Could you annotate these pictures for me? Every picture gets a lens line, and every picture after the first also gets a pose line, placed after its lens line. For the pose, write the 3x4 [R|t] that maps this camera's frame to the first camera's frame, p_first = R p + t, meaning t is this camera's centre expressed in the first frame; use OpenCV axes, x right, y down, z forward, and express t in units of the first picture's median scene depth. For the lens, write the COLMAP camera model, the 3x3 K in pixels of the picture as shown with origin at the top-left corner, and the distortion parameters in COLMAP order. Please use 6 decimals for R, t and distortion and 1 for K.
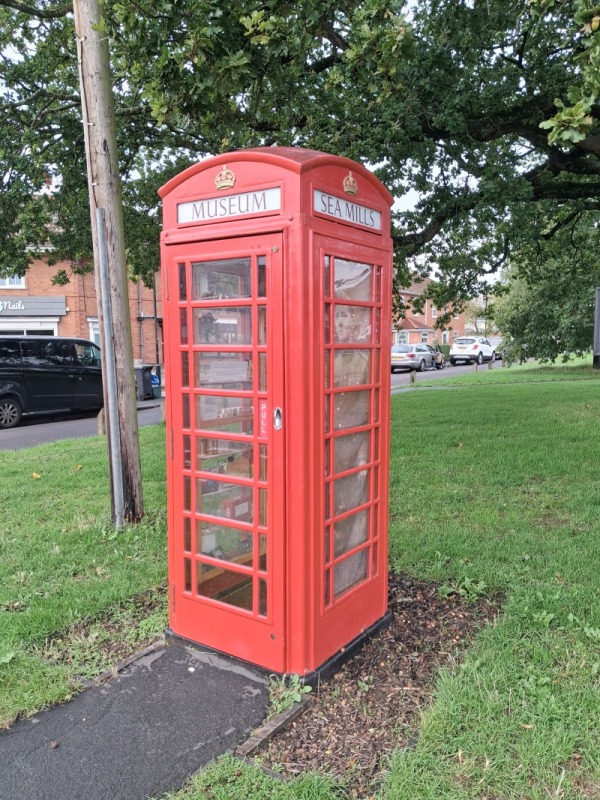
lens RADIAL K [[624.3, 0, 315.1], [0, 624.3, 410.8], [0, 0, 1]] dist [0.024627, -0.039092]
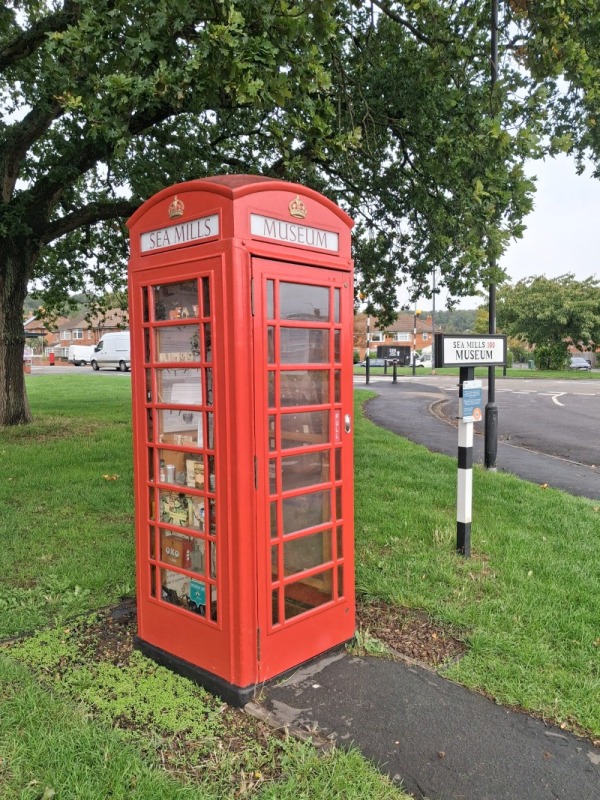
lens RADIAL K [[624.3, 0, 269.0], [0, 624.3, 414.7], [0, 0, 1]] dist [0.024627, -0.039092]
pose [[0.190819, -0.080416, 0.978326, -0.908006], [0.118168, 0.991273, 0.058432, -0.067319], [-0.974487, 0.104457, 0.198657, 0.649266]]
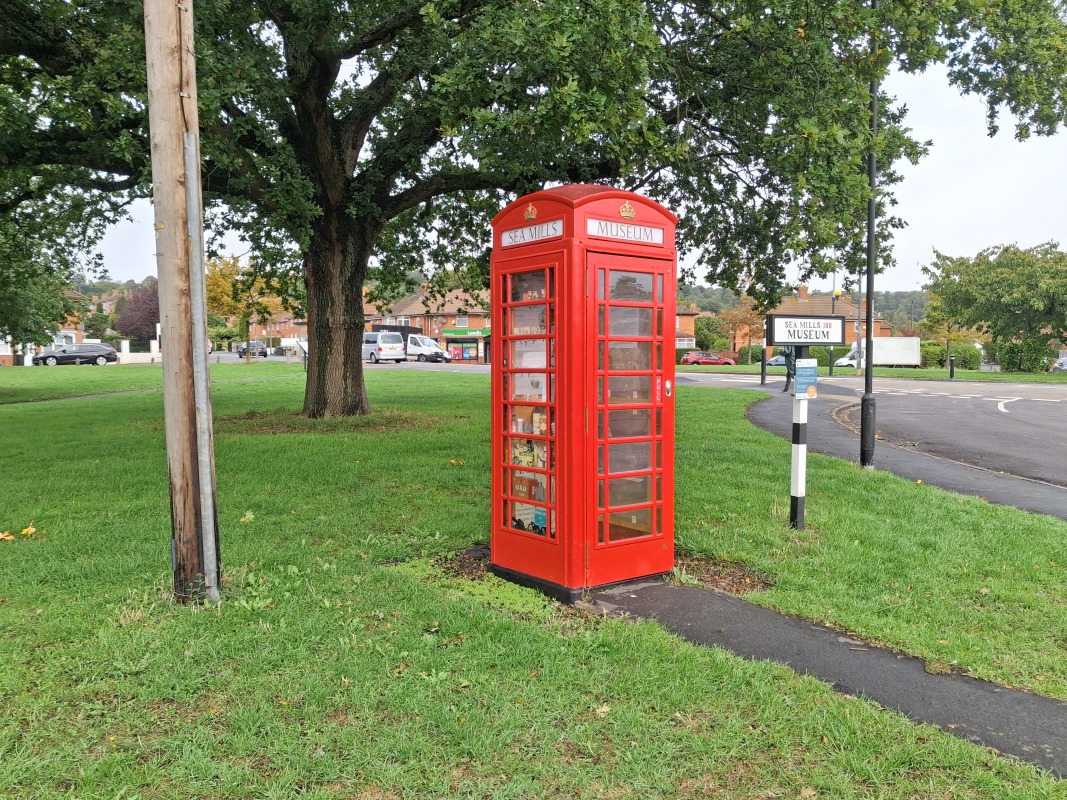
lens RADIAL K [[832.7, 0, 529.6], [0, 832.7, 422.5], [0, 0, 1]] dist [0.024627, -0.039092]
pose [[0.325552, -0.065545, 0.943250, -1.416286], [0.102386, 0.994172, 0.033746, -0.004490], [-0.939964, 0.085589, 0.330365, 0.482415]]
